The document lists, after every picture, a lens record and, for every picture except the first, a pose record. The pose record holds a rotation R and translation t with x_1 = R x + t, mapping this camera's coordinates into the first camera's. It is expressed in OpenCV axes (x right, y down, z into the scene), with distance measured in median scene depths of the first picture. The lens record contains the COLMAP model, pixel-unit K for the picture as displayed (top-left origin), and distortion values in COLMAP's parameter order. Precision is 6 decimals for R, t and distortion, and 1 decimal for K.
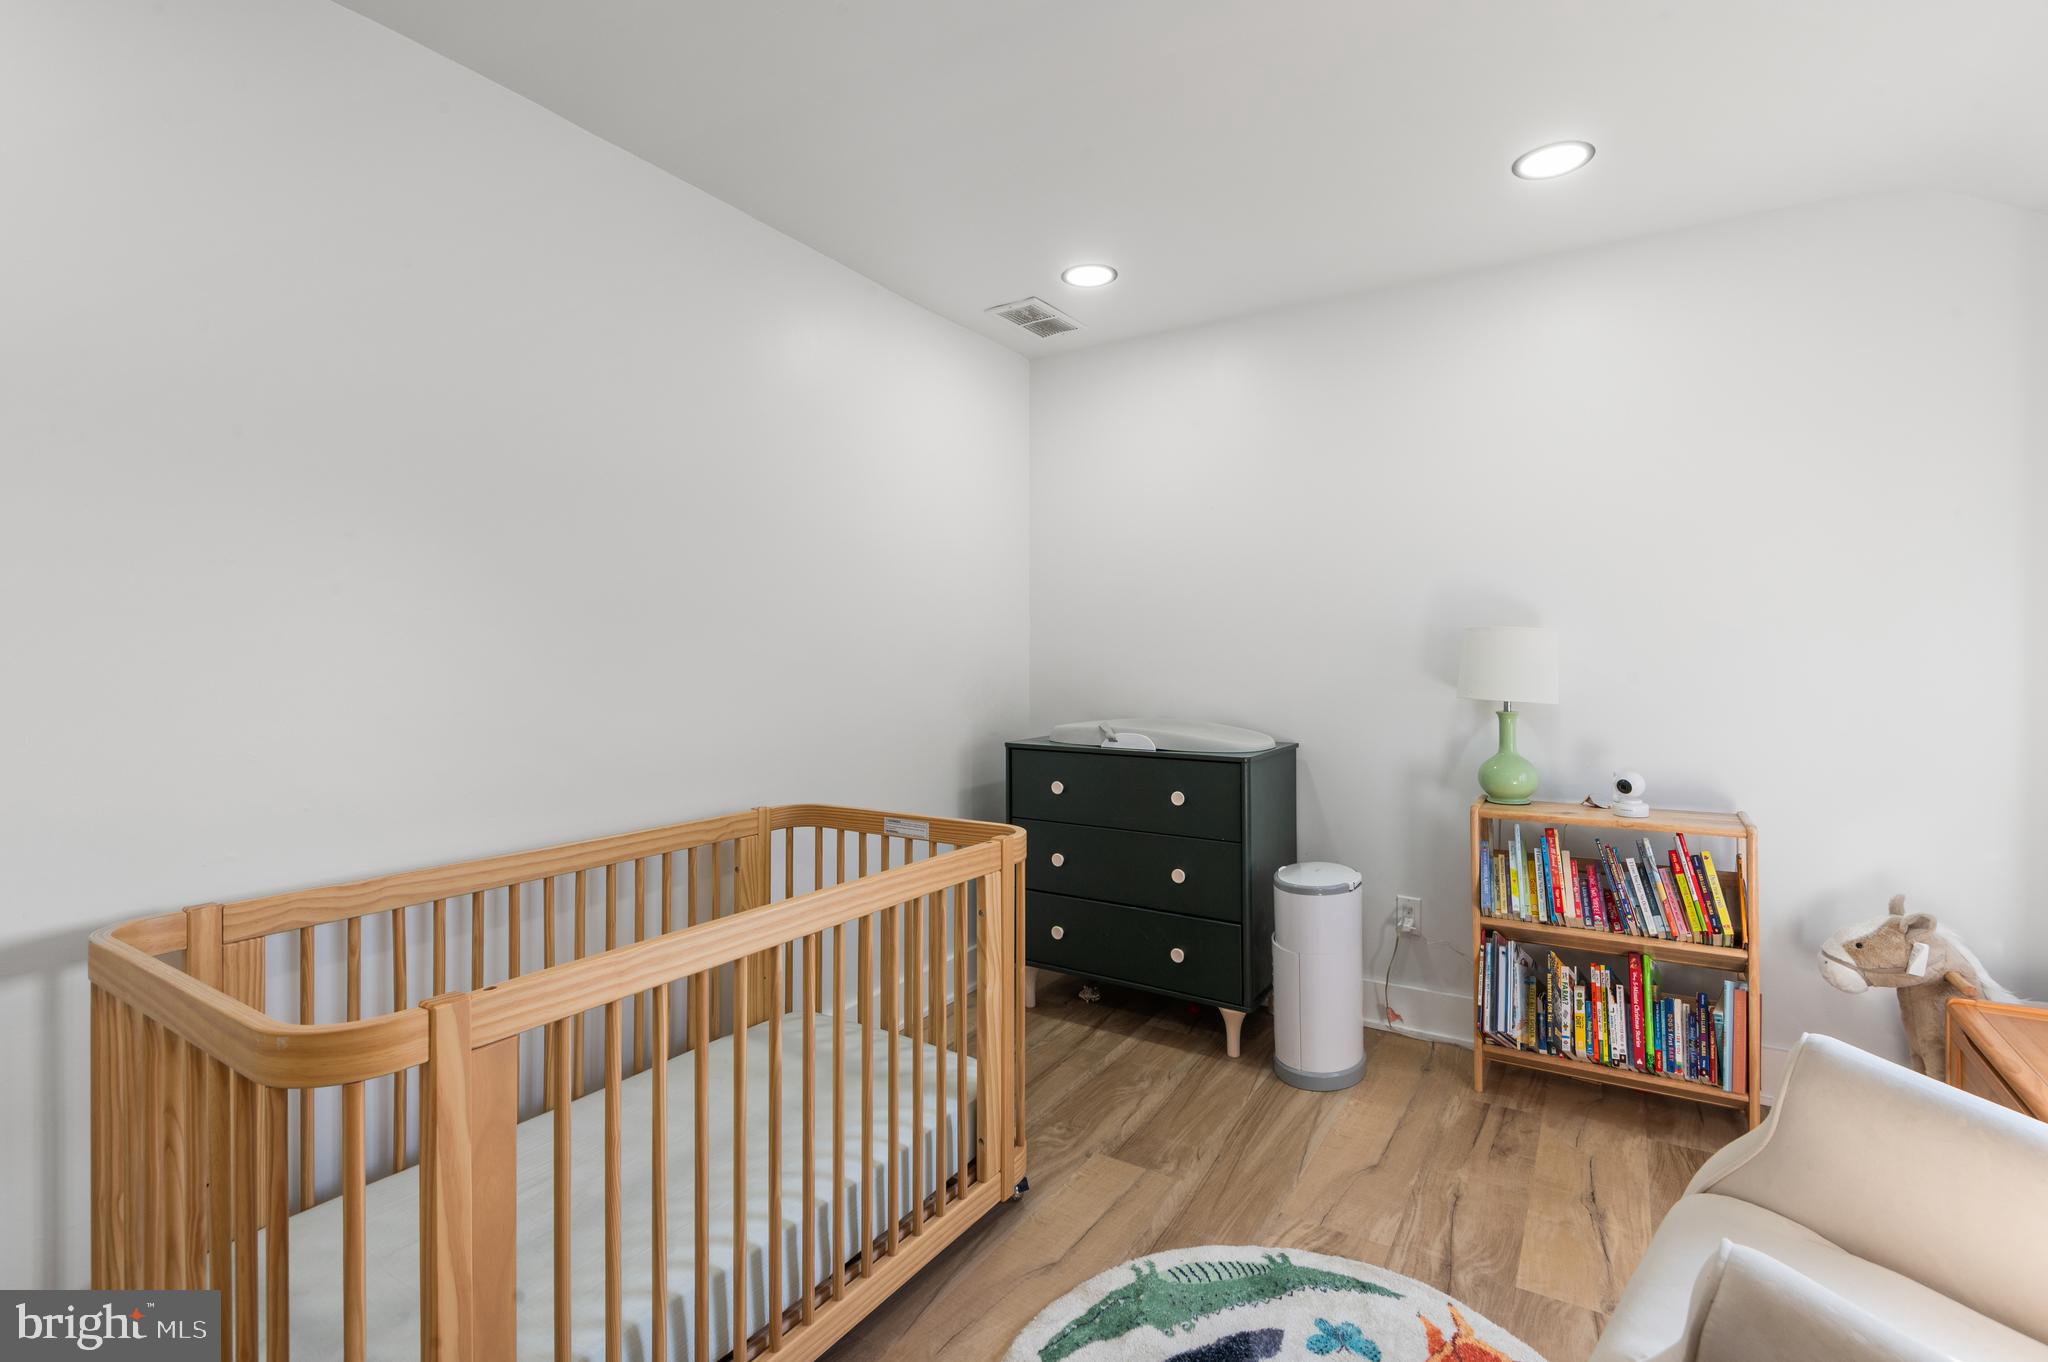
lens RADIAL K [[940.1, 0, 1031.2], [0, 940.1, 663.0], [0, 0, 1]] dist [0.029559, -0.018701]
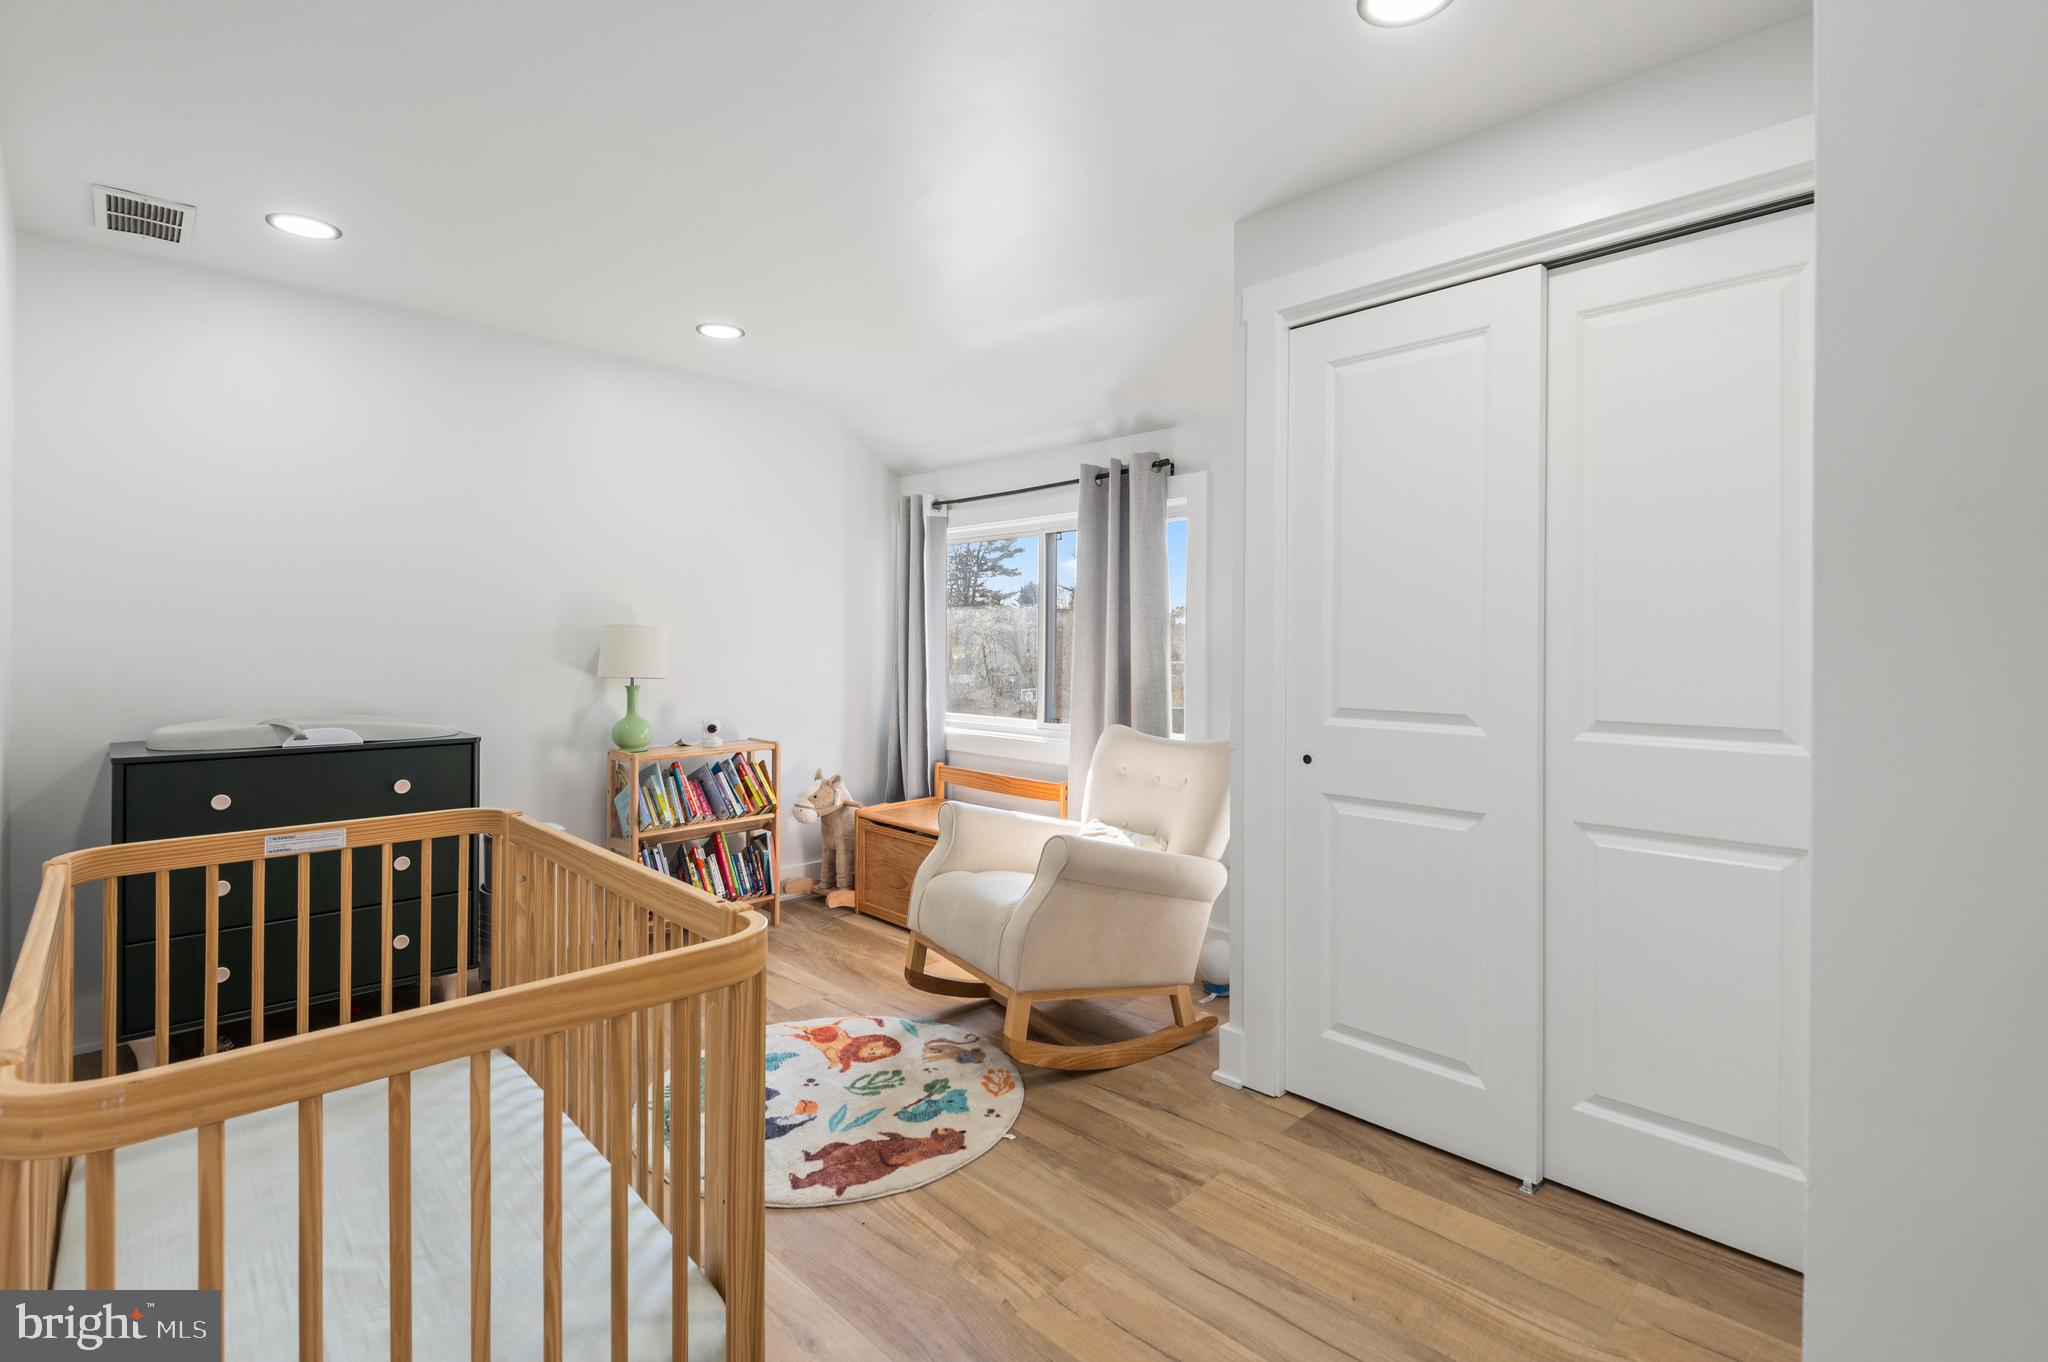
lens RADIAL K [[940.1, 0, 1031.2], [0, 940.1, 663.0], [0, 0, 1]] dist [0.029559, -0.018701]
pose [[0.236126, -0.019374, 0.971529, -0.716972], [0.001264, 0.999807, 0.019631, -0.008651], [-0.971722, -0.003407, 0.236105, 0.104789]]
